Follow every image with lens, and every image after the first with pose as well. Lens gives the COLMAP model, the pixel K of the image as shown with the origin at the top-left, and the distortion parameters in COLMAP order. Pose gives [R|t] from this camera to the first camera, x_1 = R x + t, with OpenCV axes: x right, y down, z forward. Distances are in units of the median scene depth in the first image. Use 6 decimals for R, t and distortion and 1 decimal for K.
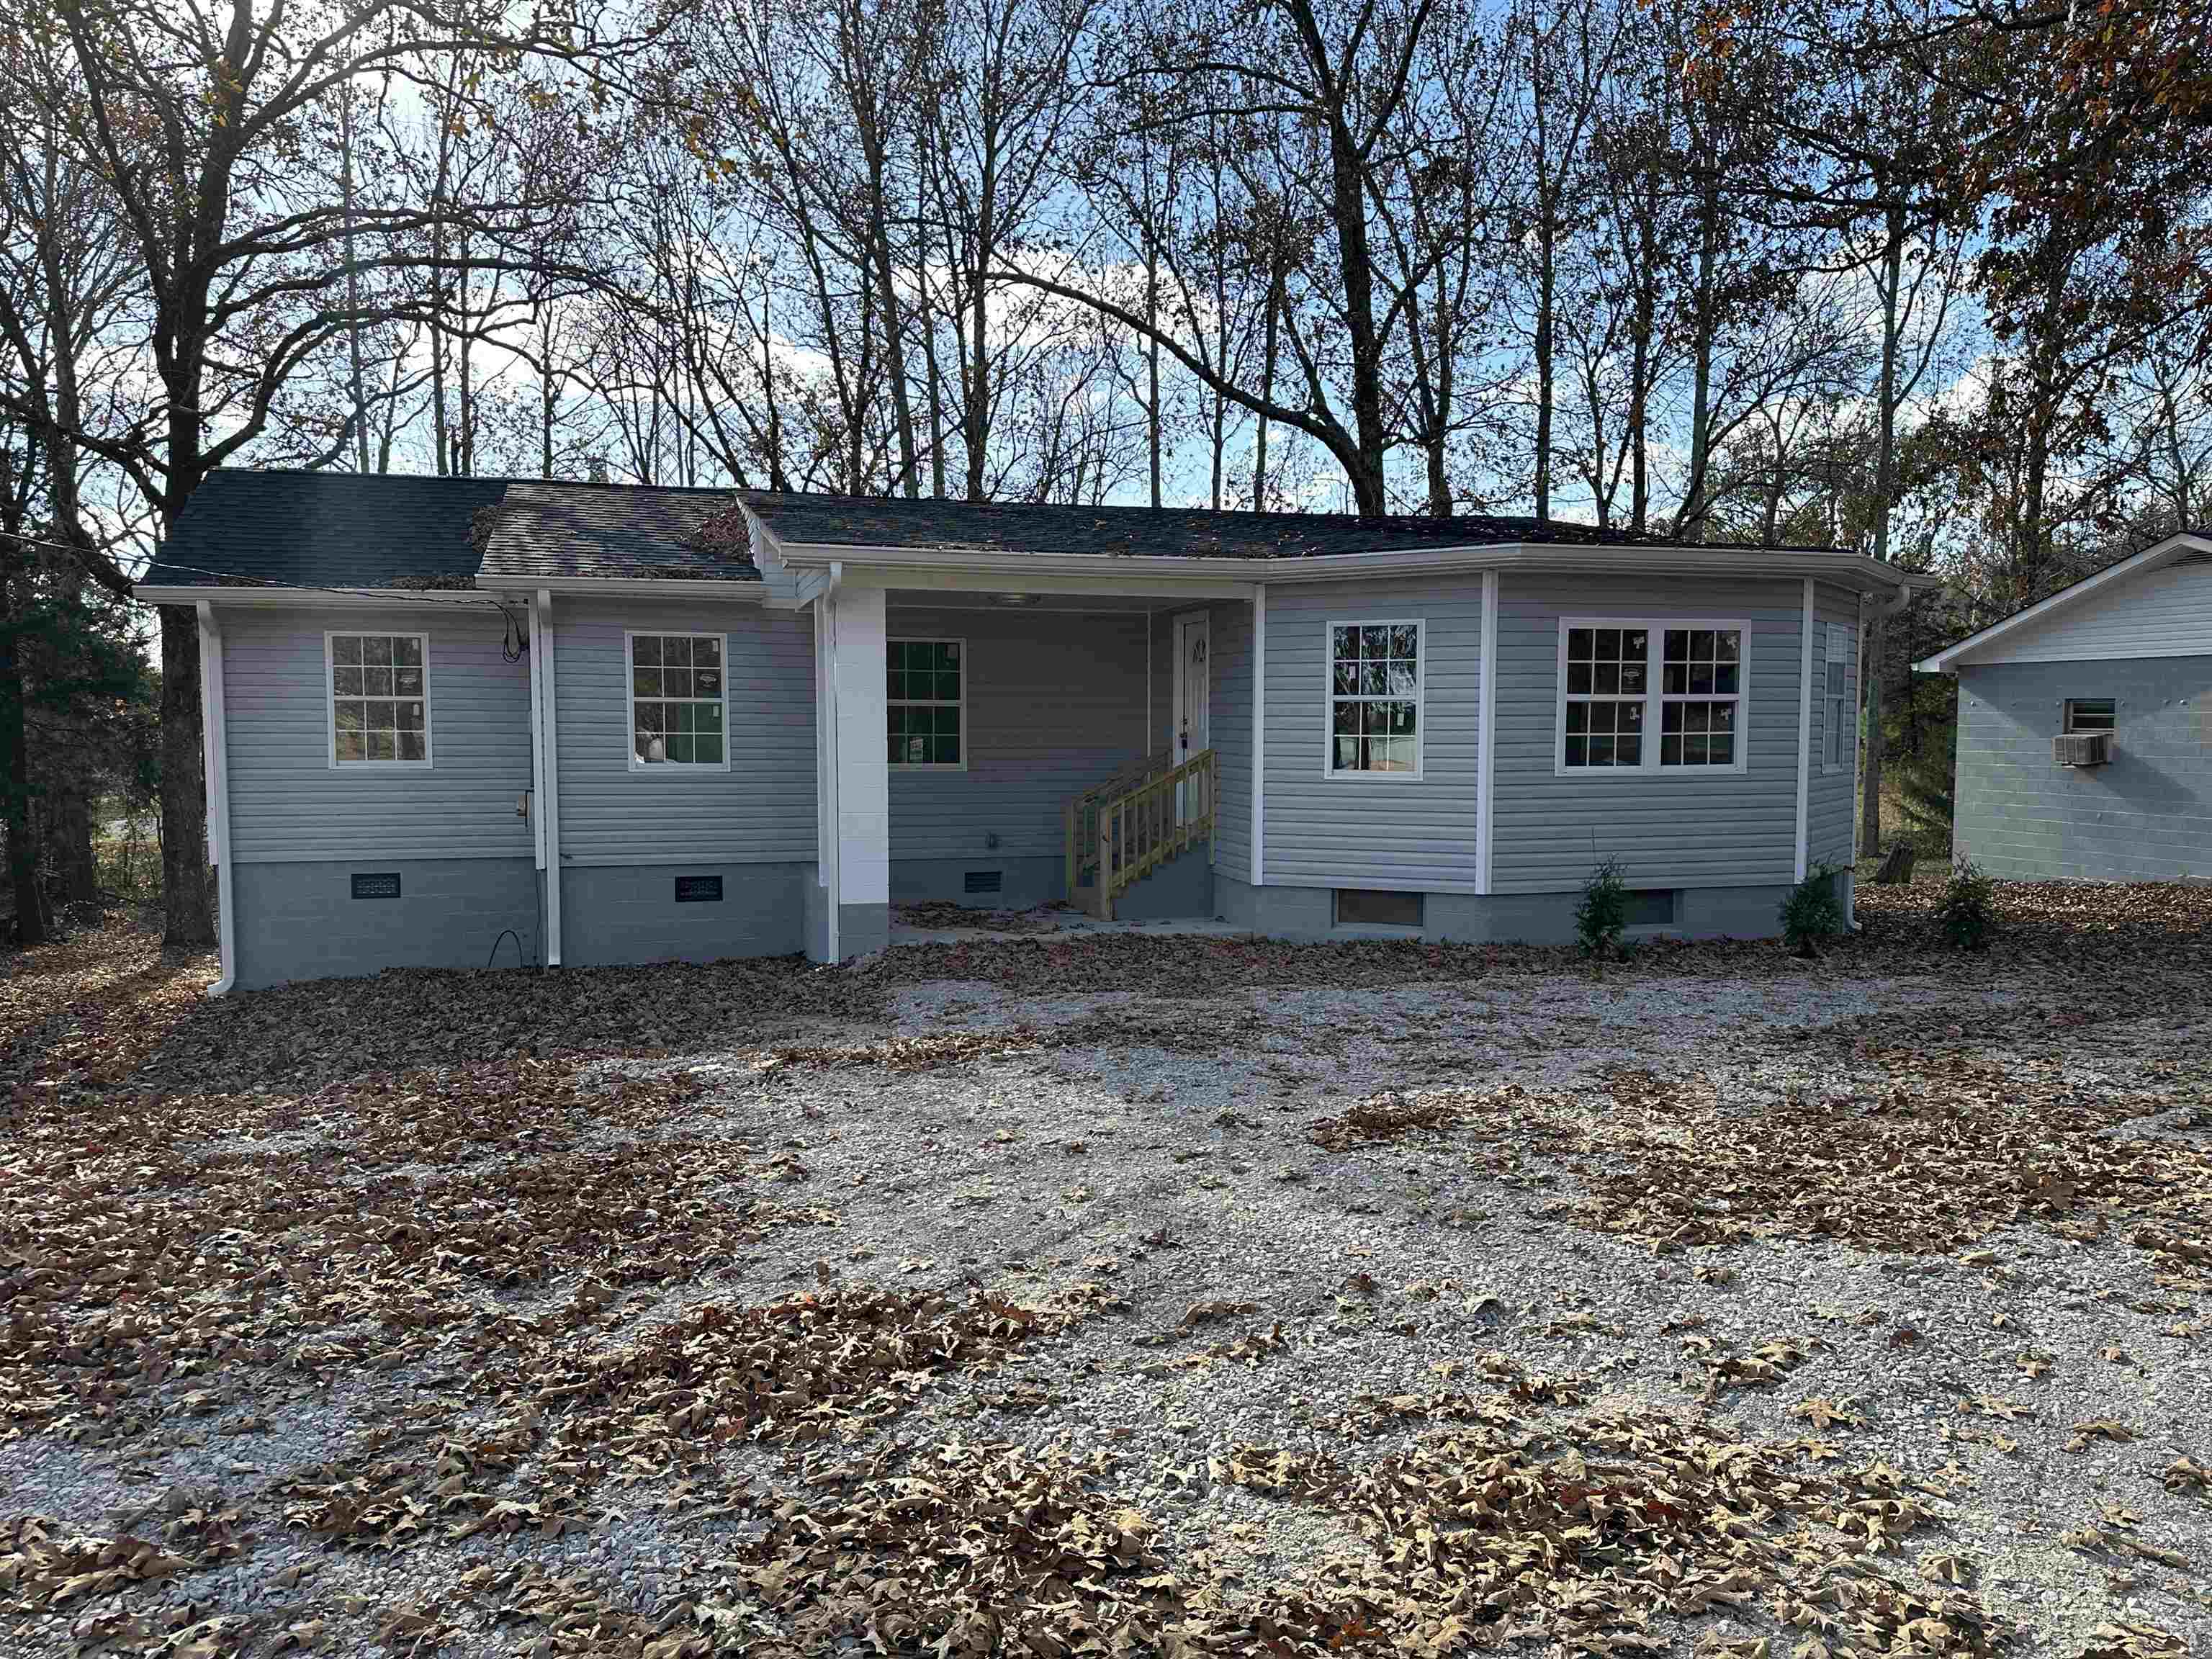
lens RADIAL K [[1609.1, 0, 1103.3], [0, 1609.1, 823.7], [0, 0, 1]] dist [0.016410, -0.026215]
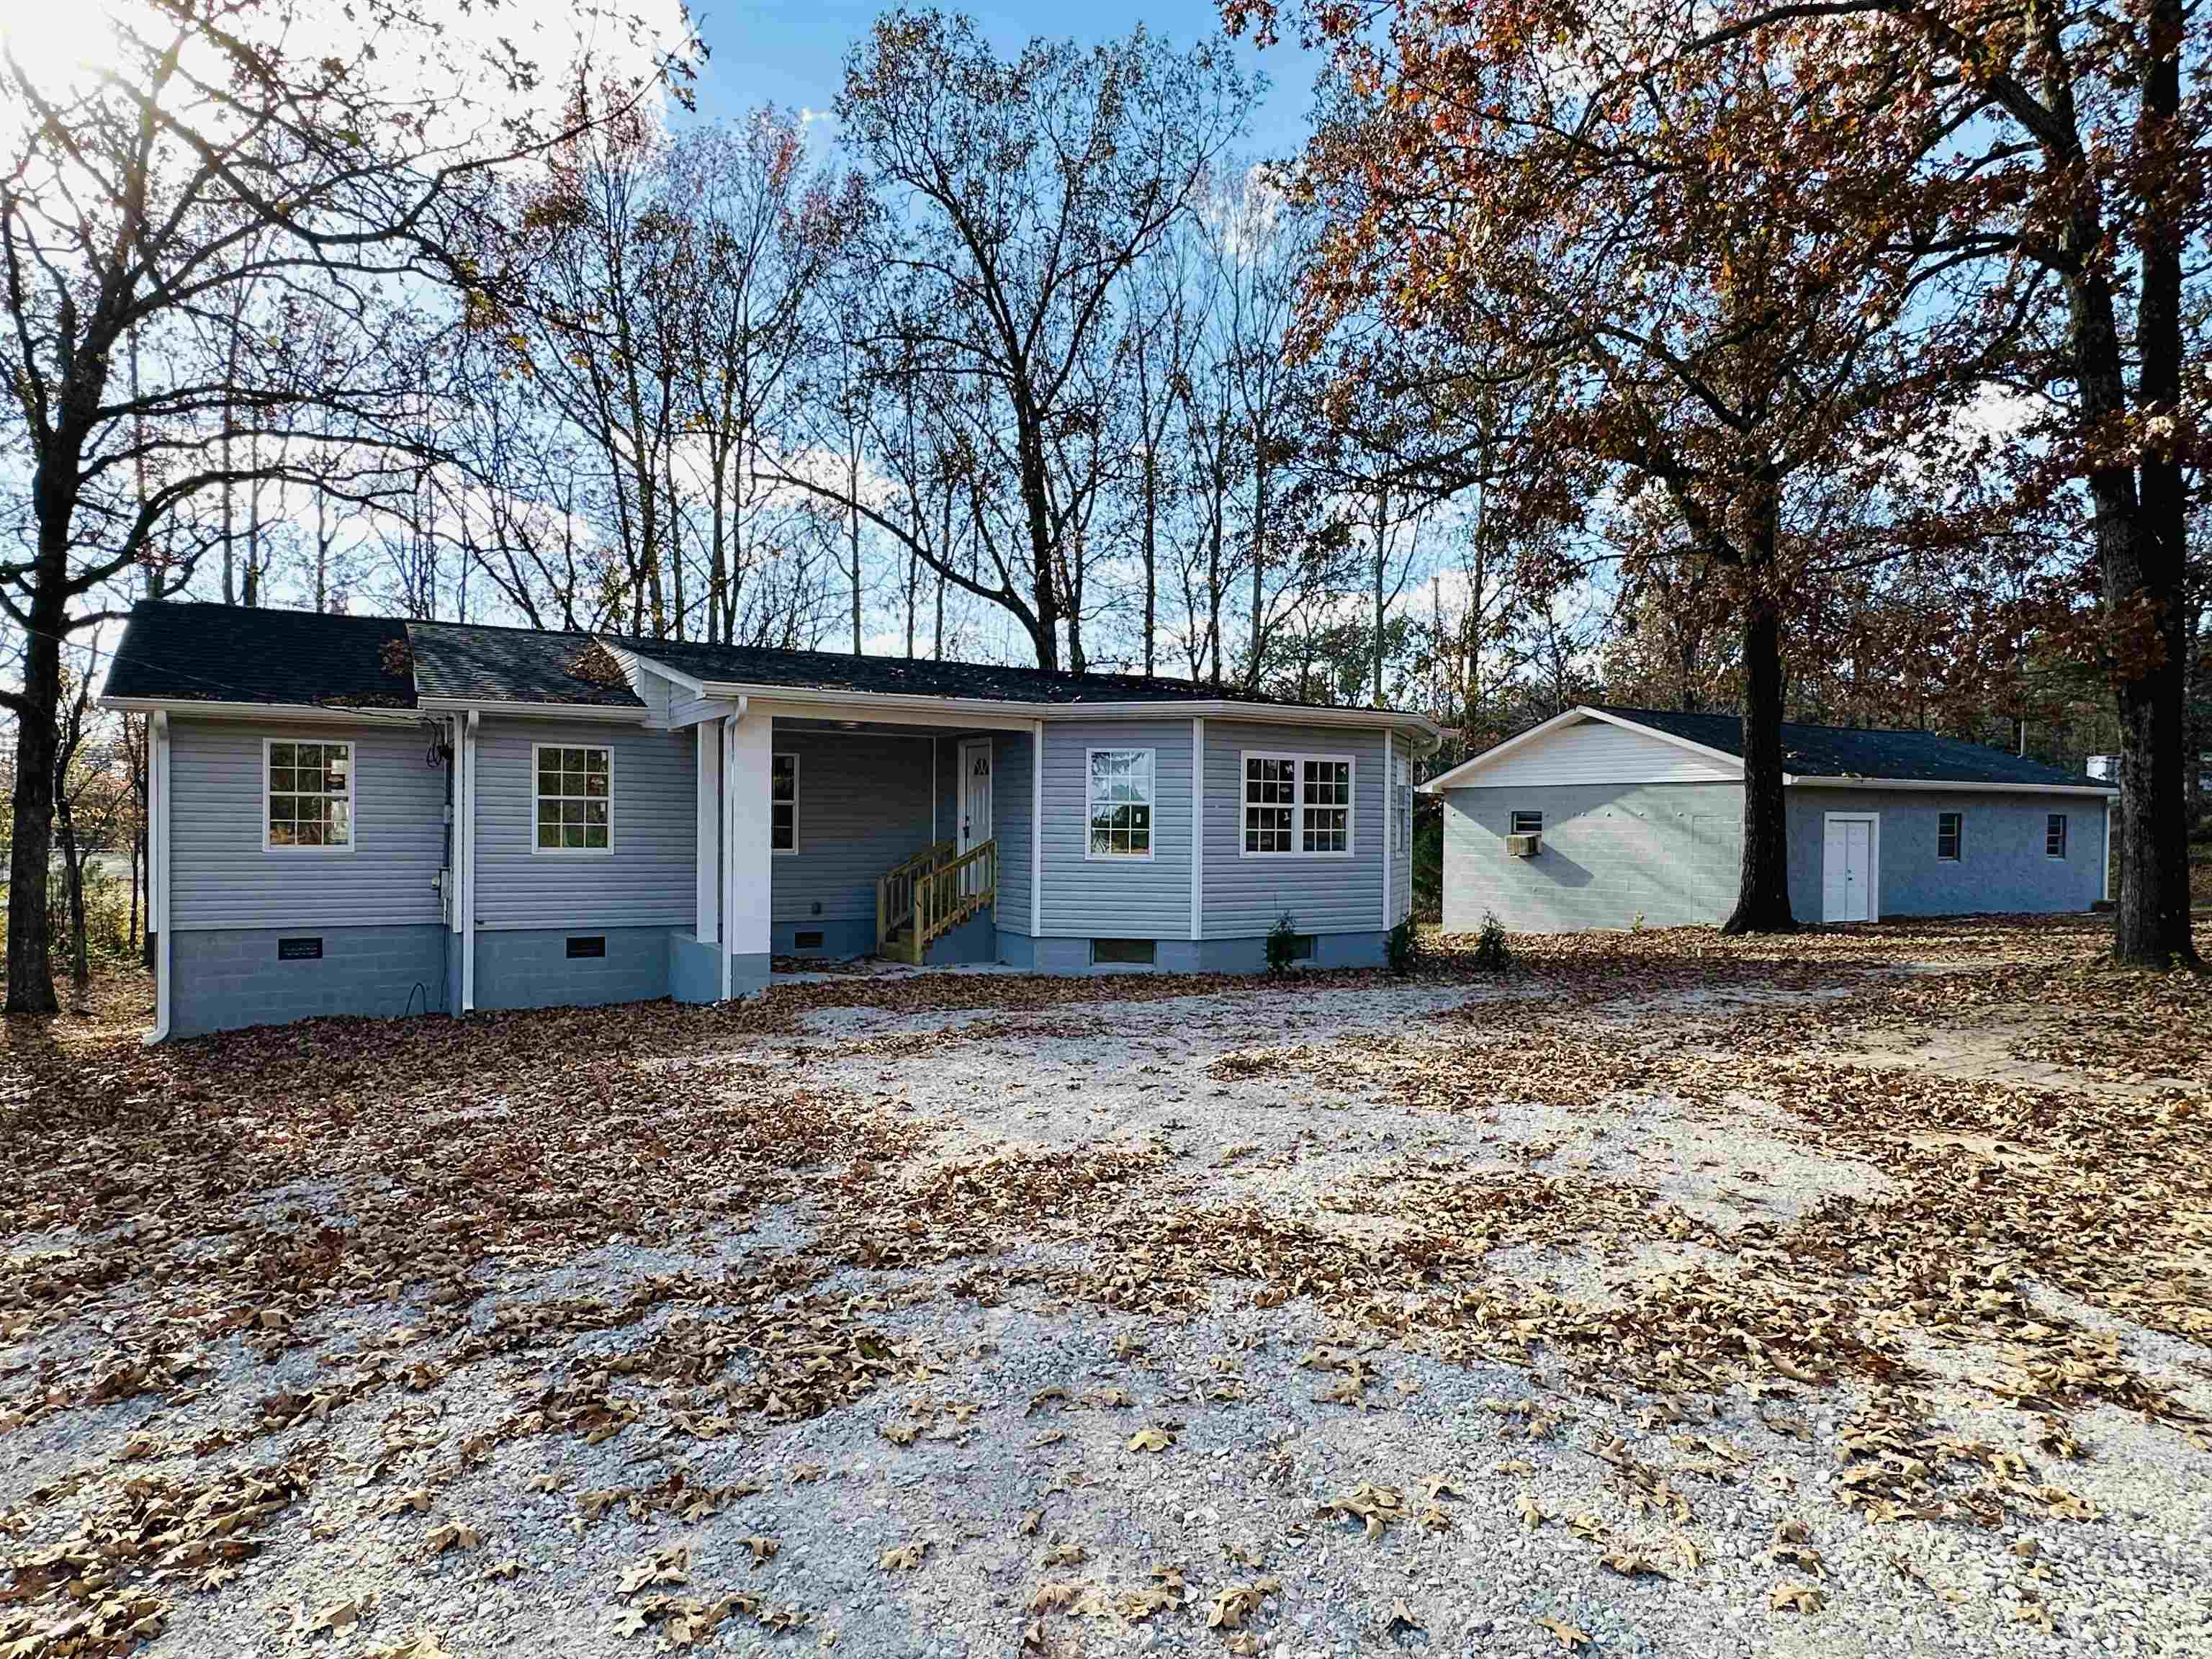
lens RADIAL K [[1289.4, 0, 1106.6], [0, 1289.4, 826.8], [0, 0, 1]] dist [-0.011518, 0.002106]
pose [[0.967042, 0.008316, 0.254480, -0.129261], [0.007445, 0.998115, -0.060911, 0.011910], [-0.254507, 0.060799, 0.965158, -0.097316]]
